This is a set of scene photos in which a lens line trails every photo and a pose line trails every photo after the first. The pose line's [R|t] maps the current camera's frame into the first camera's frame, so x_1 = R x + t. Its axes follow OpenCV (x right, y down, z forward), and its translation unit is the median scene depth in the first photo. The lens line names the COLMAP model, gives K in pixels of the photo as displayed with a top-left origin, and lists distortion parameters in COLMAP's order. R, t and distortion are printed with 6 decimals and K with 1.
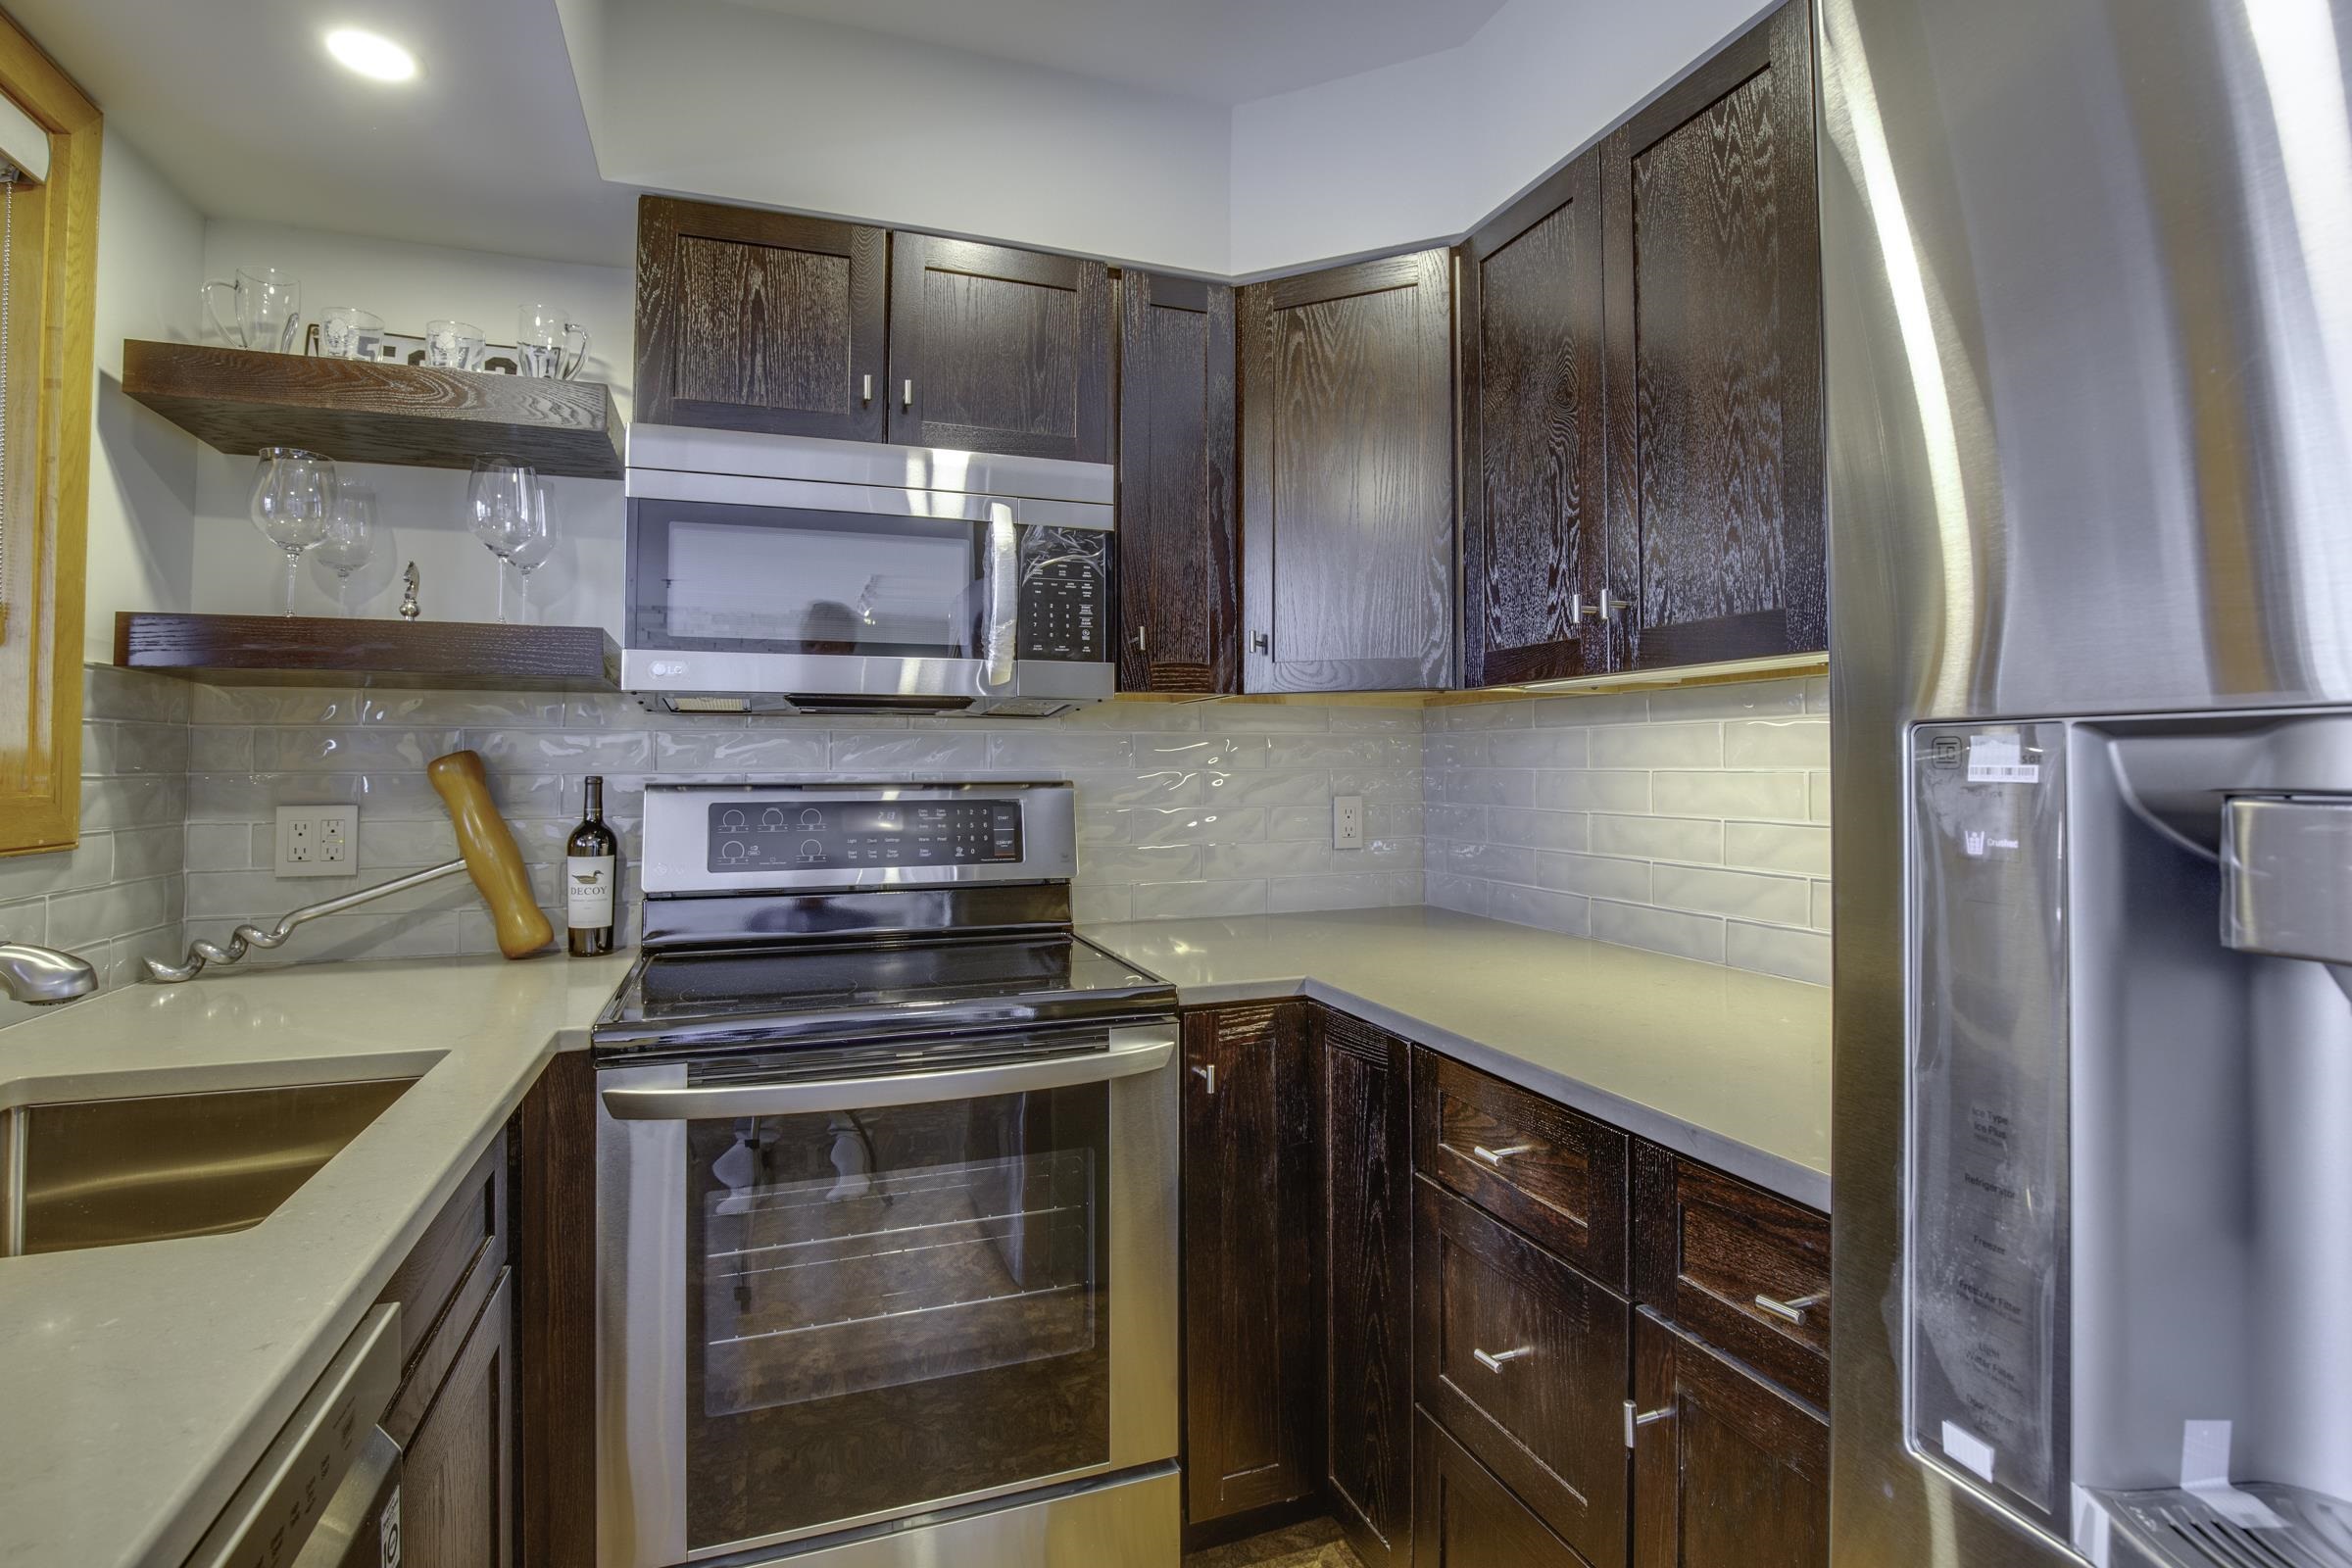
lens RADIAL K [[1099.5, 0, 1166.6], [0, 1099.5, 735.5], [0, 0, 1]] dist [-0.045668, 0.013744]
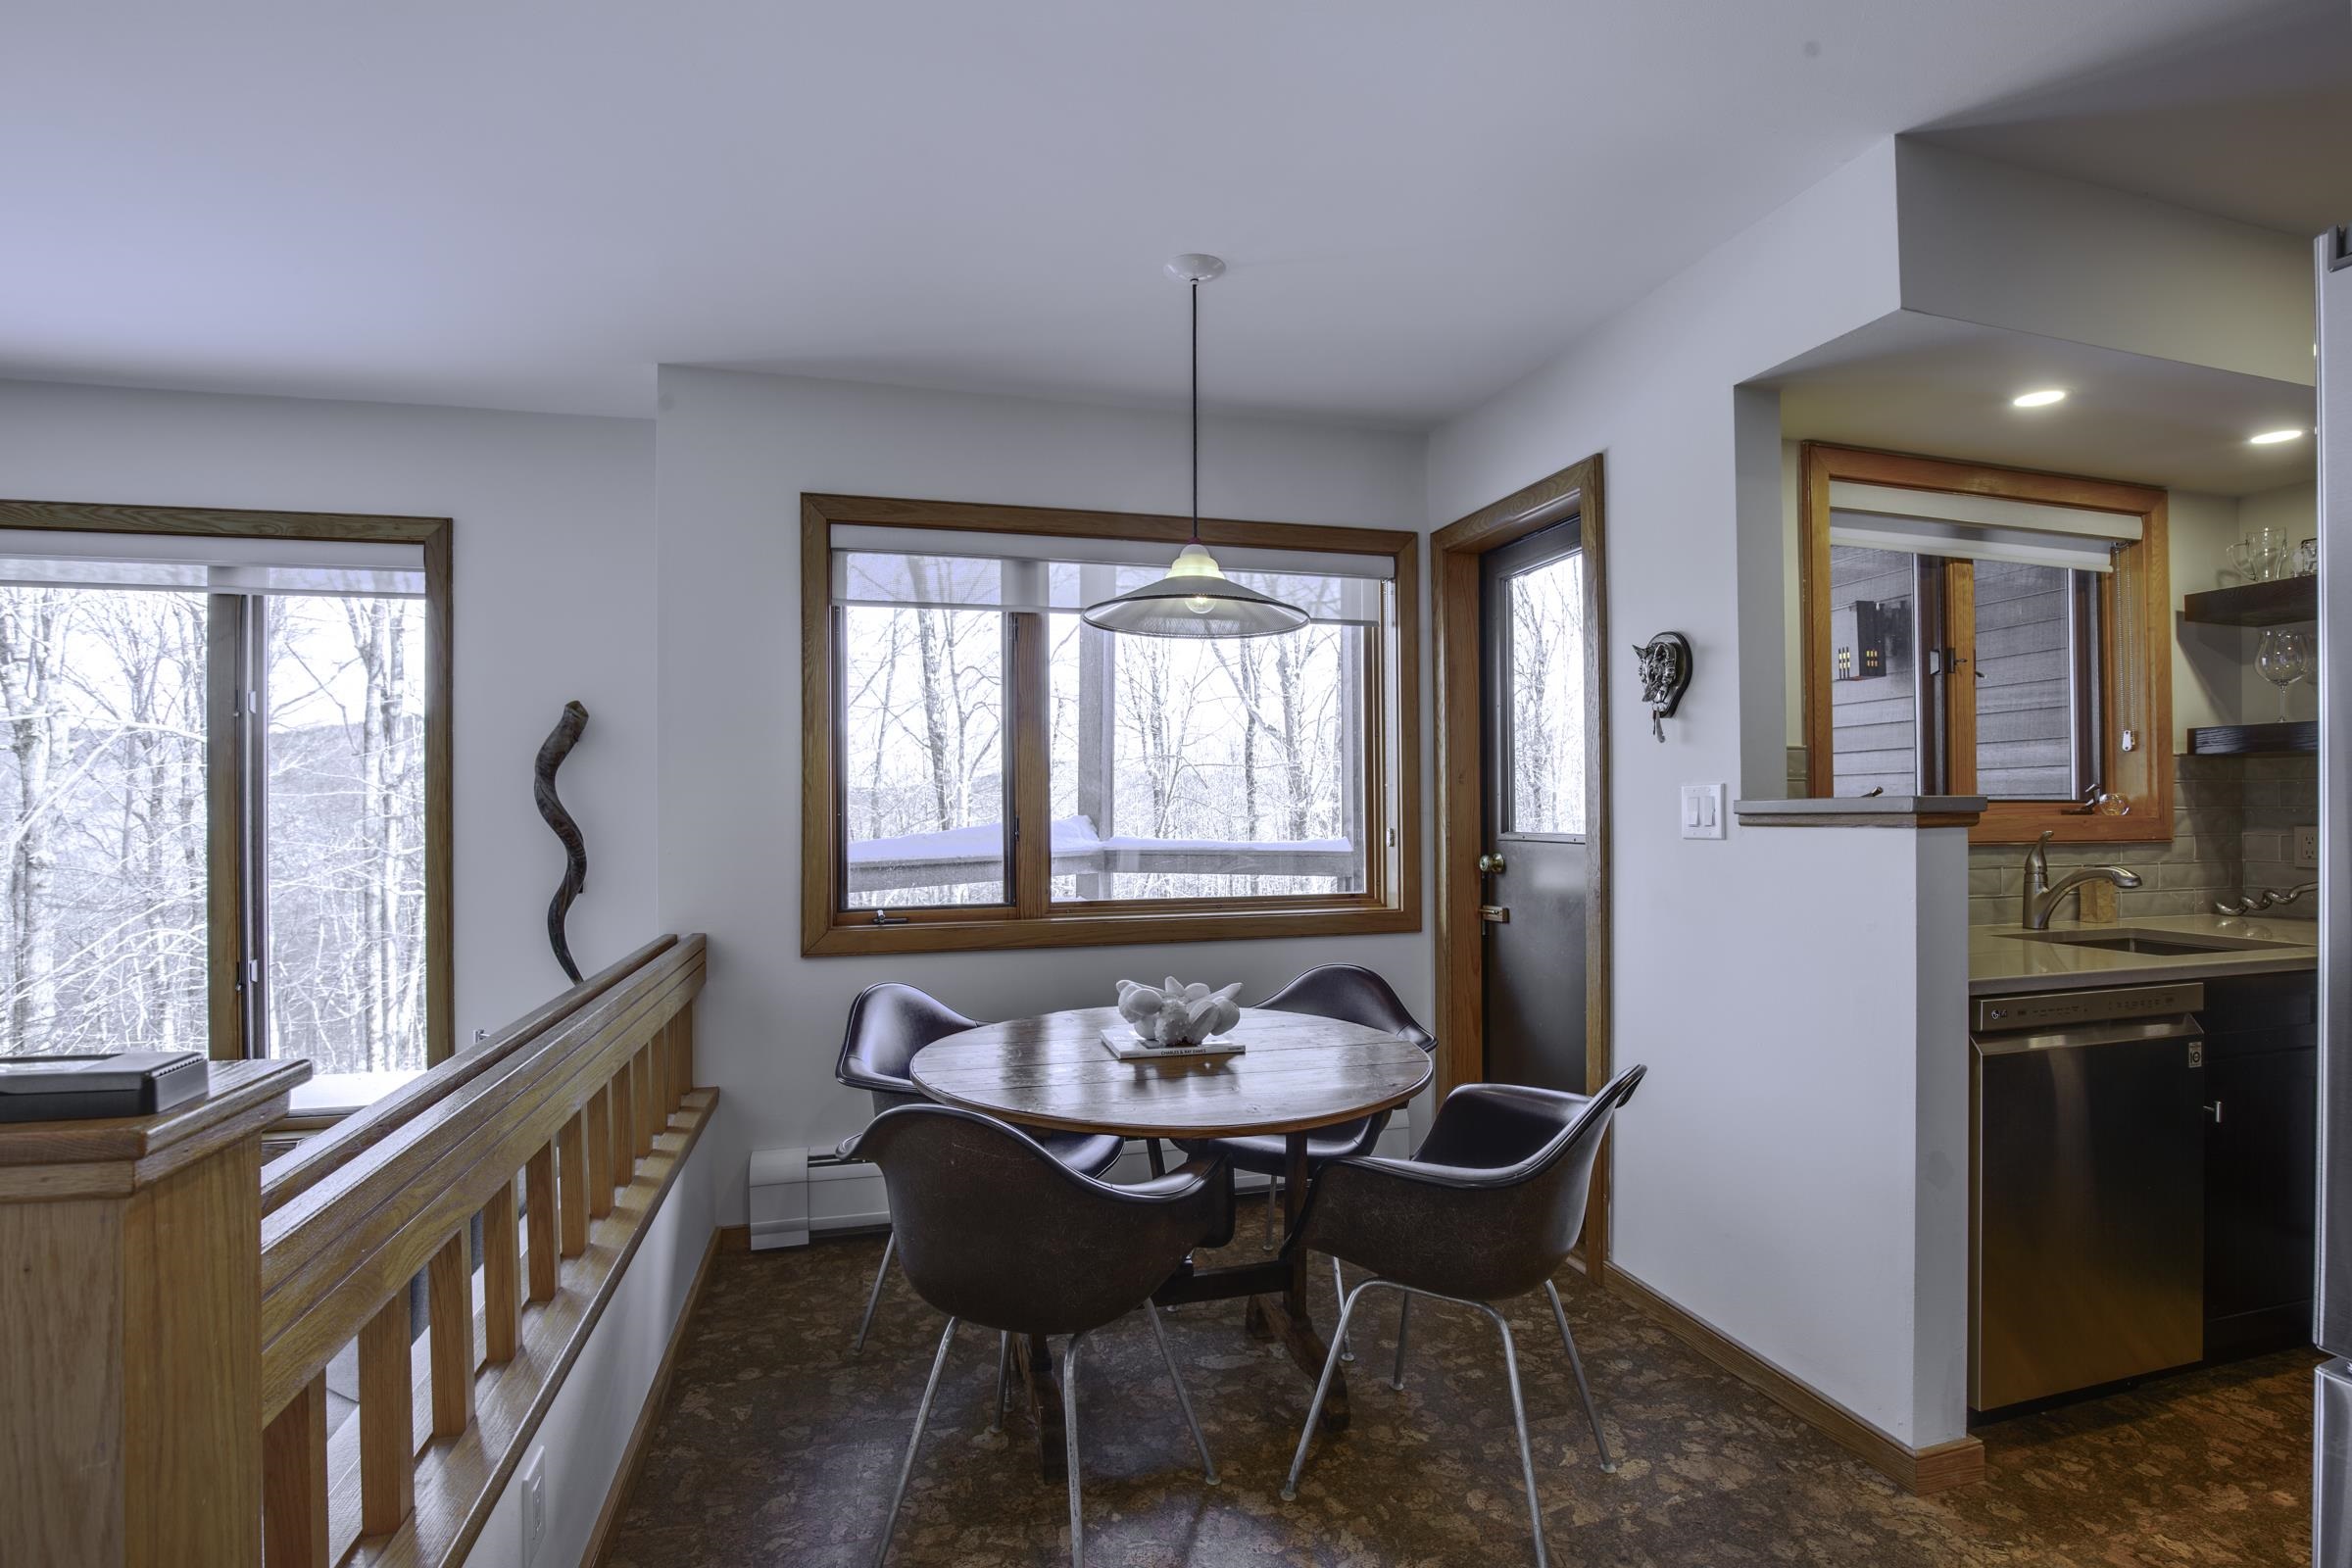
lens RADIAL K [[1079.5, 0, 1175.2], [0, 1079.5, 777.3], [0, 0, 1]] dist [-0.039625, 0.009297]
pose [[-0.083544, -0.016858, -0.996361, 0.572110], [0.028598, 0.999404, -0.019308, -0.018542], [0.996094, -0.030107, -0.083012, -0.375565]]
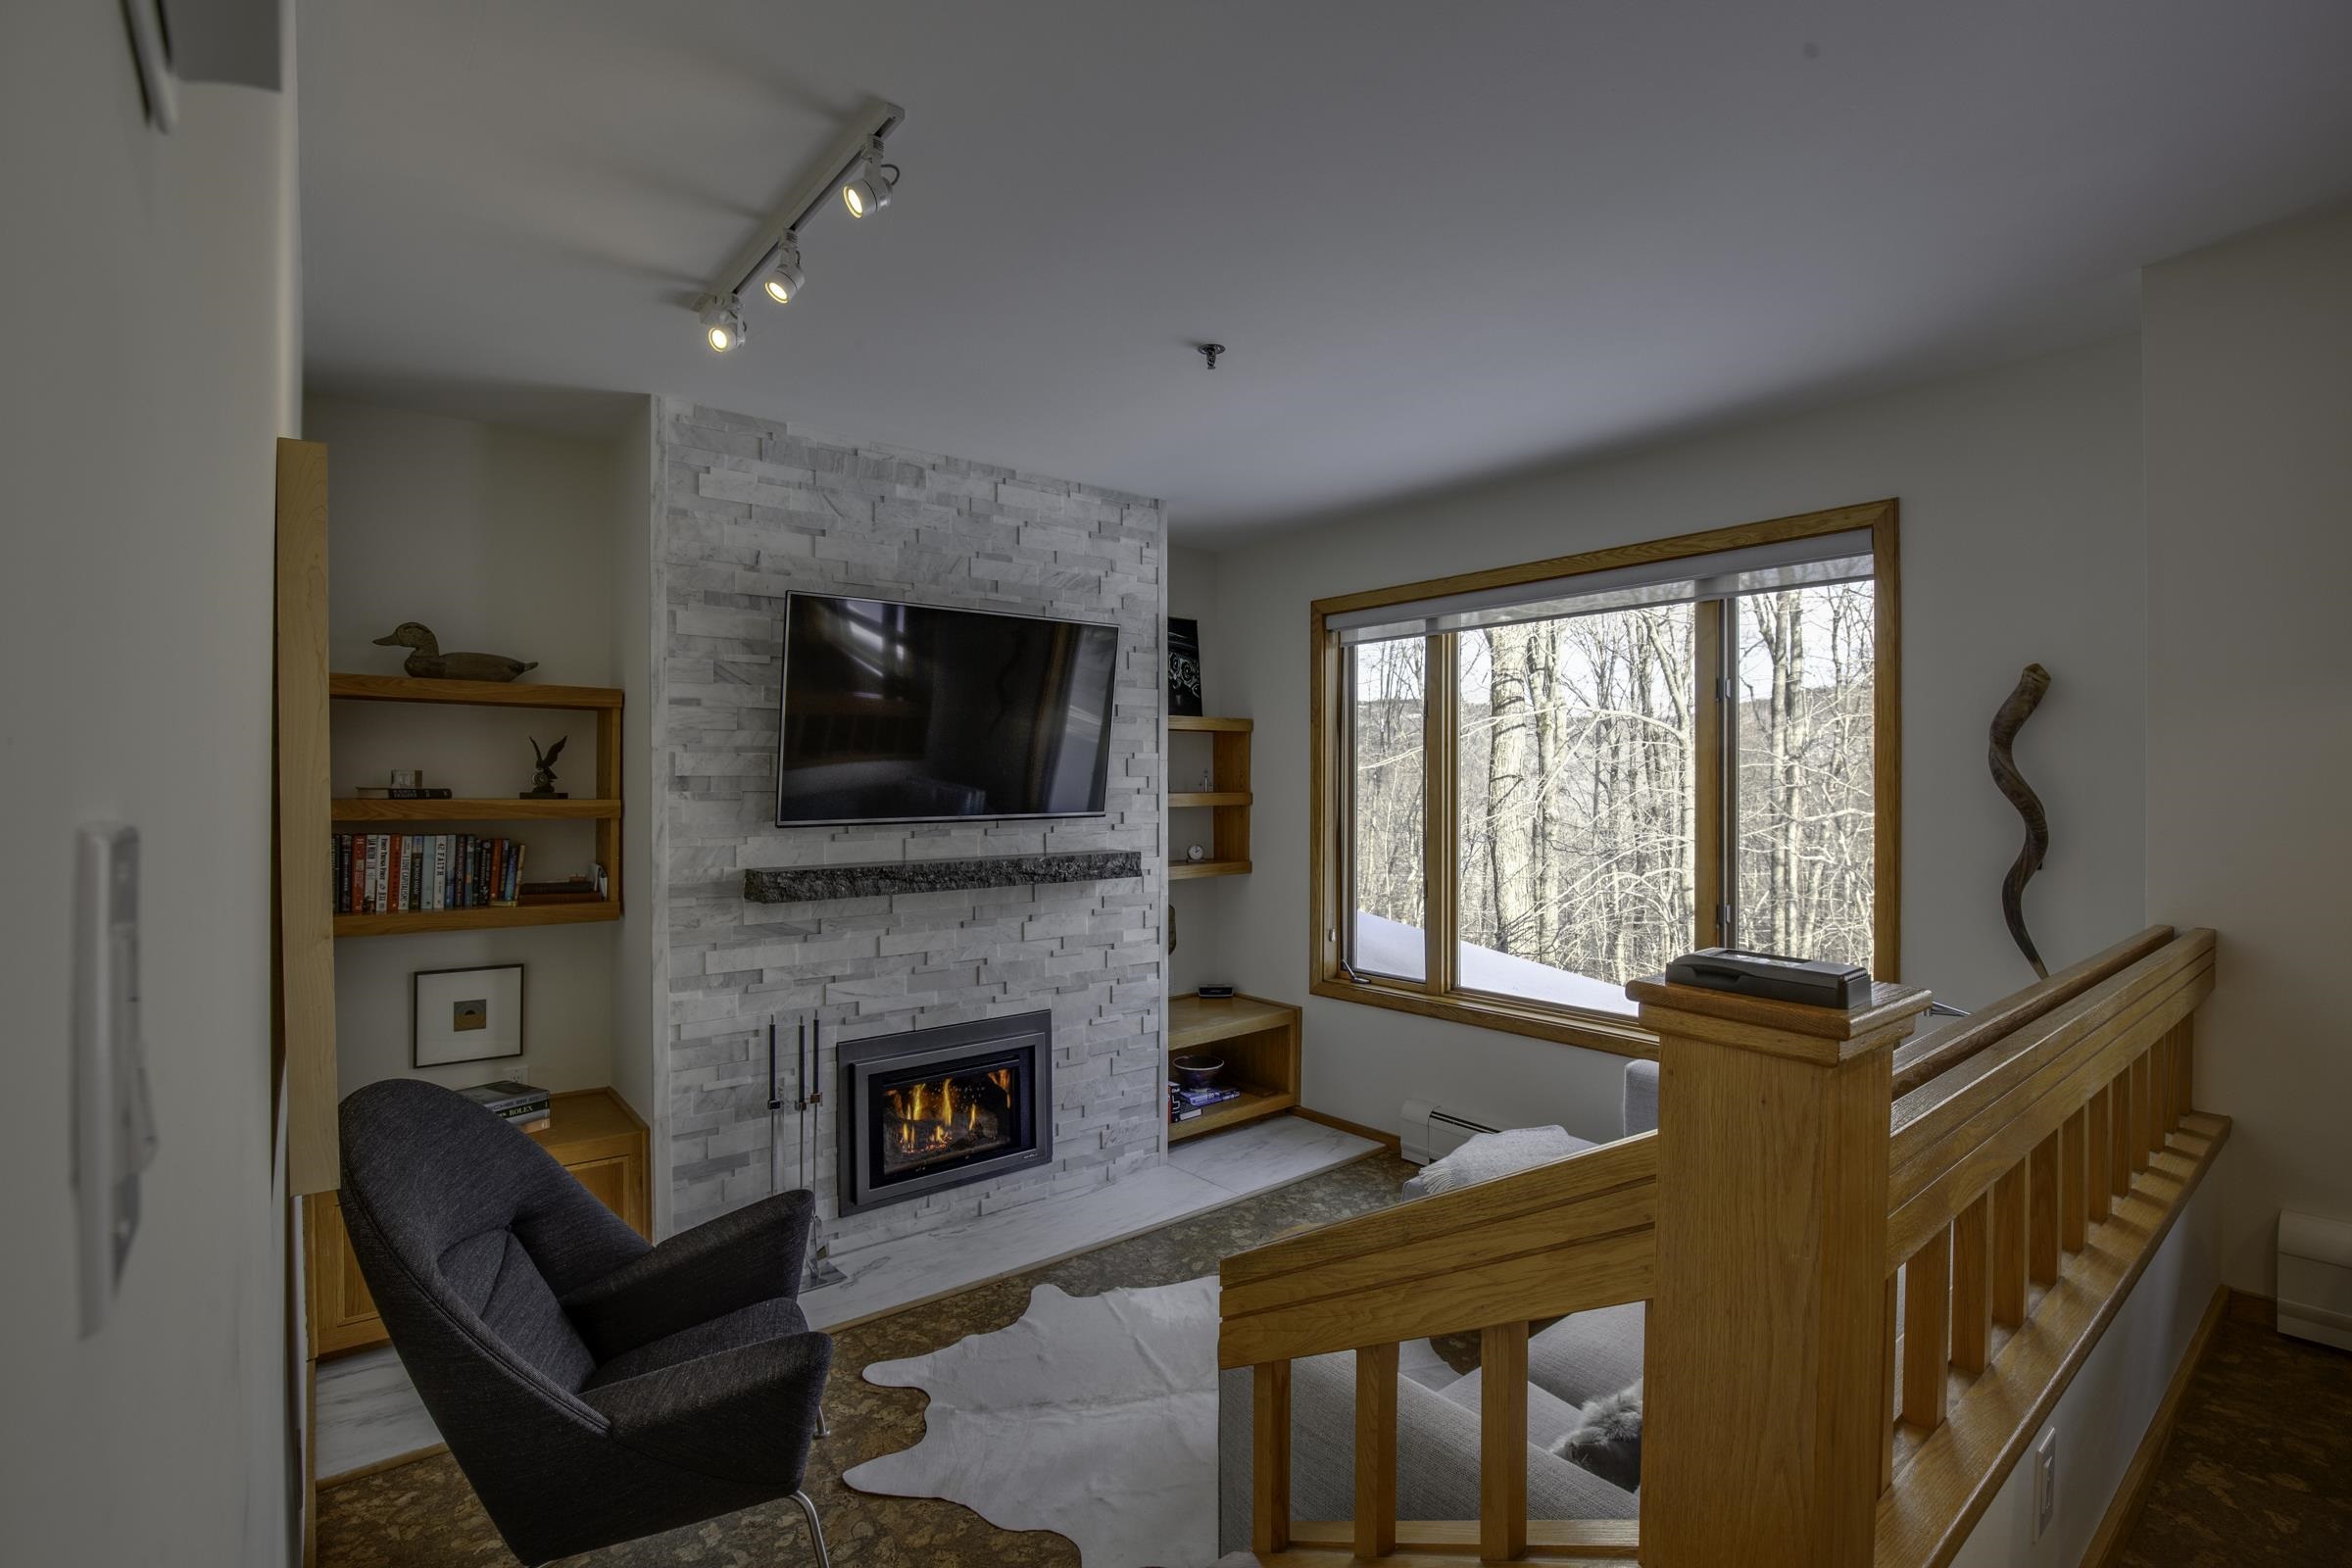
lens RADIAL K [[1079.5, 0, 1175.2], [0, 1079.5, 777.3], [0, 0, 1]] dist [-0.039625, 0.009297]
pose [[-0.943638, 0.006296, -0.330920, 0.738995], [0.013539, 0.999716, -0.019587, -0.017843], [0.330702, -0.022963, -0.943456, -0.424278]]
